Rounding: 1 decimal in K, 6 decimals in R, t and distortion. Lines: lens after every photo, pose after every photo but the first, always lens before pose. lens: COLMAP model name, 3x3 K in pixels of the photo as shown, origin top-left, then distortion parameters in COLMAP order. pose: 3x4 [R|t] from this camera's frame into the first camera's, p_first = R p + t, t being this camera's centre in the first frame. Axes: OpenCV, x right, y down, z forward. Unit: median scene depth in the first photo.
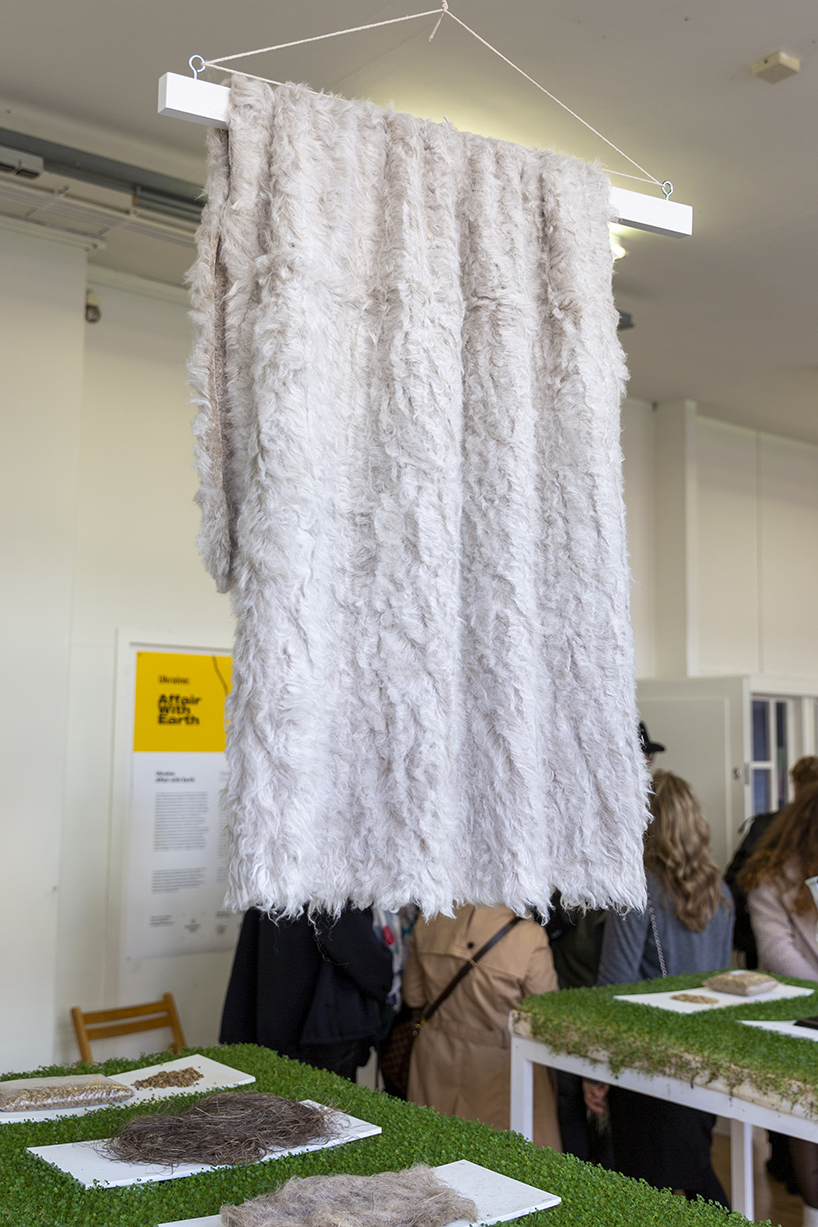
lens RADIAL K [[1216.1, 0, 410.4], [0, 1216.1, 612.8], [0, 0, 1]] dist [0.023692, 0.000000]
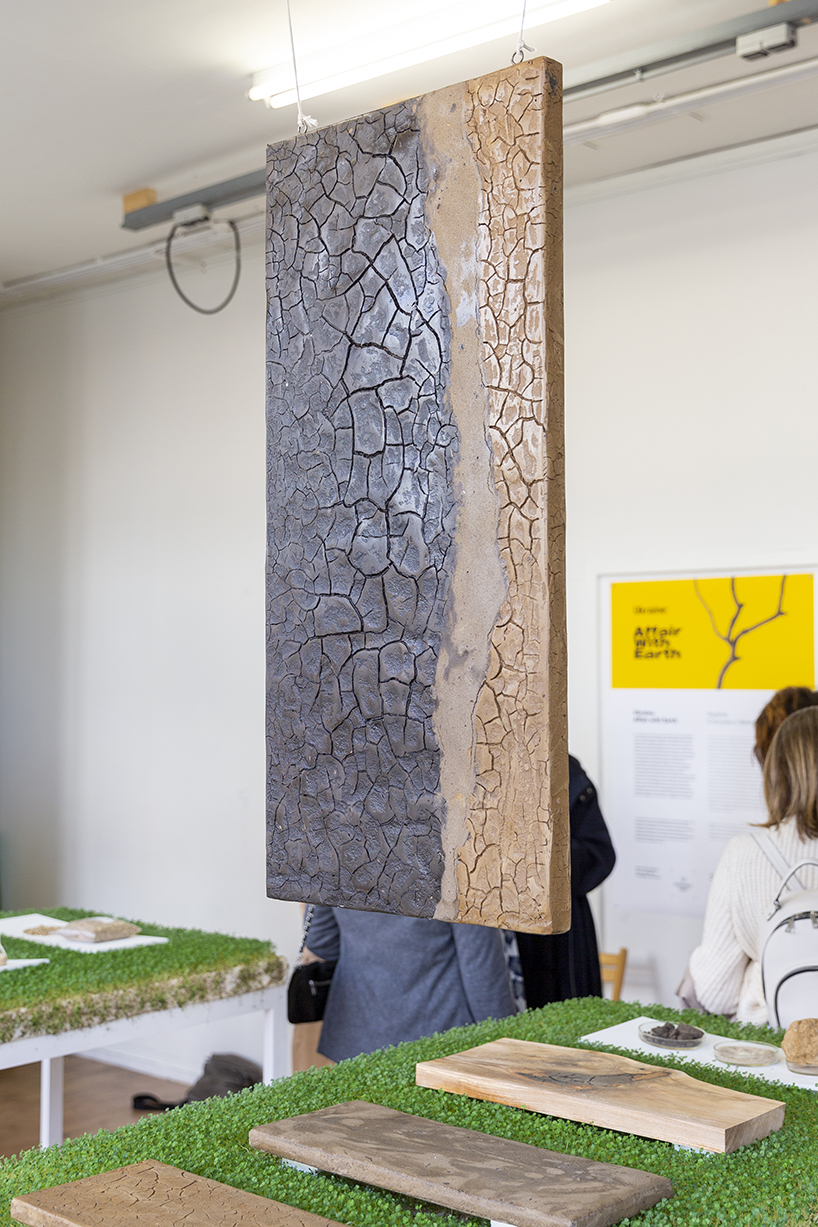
lens RADIAL K [[1216.1, 0, 409.3], [0, 1216.1, 613.7], [0, 0, 1]] dist [0.023692, 0.000000]
pose [[0.371155, -0.065439, -0.926262, 0.577795], [0.100642, 0.994472, -0.029931, 0.067163], [0.923101, -0.082112, 0.375689, 0.496782]]
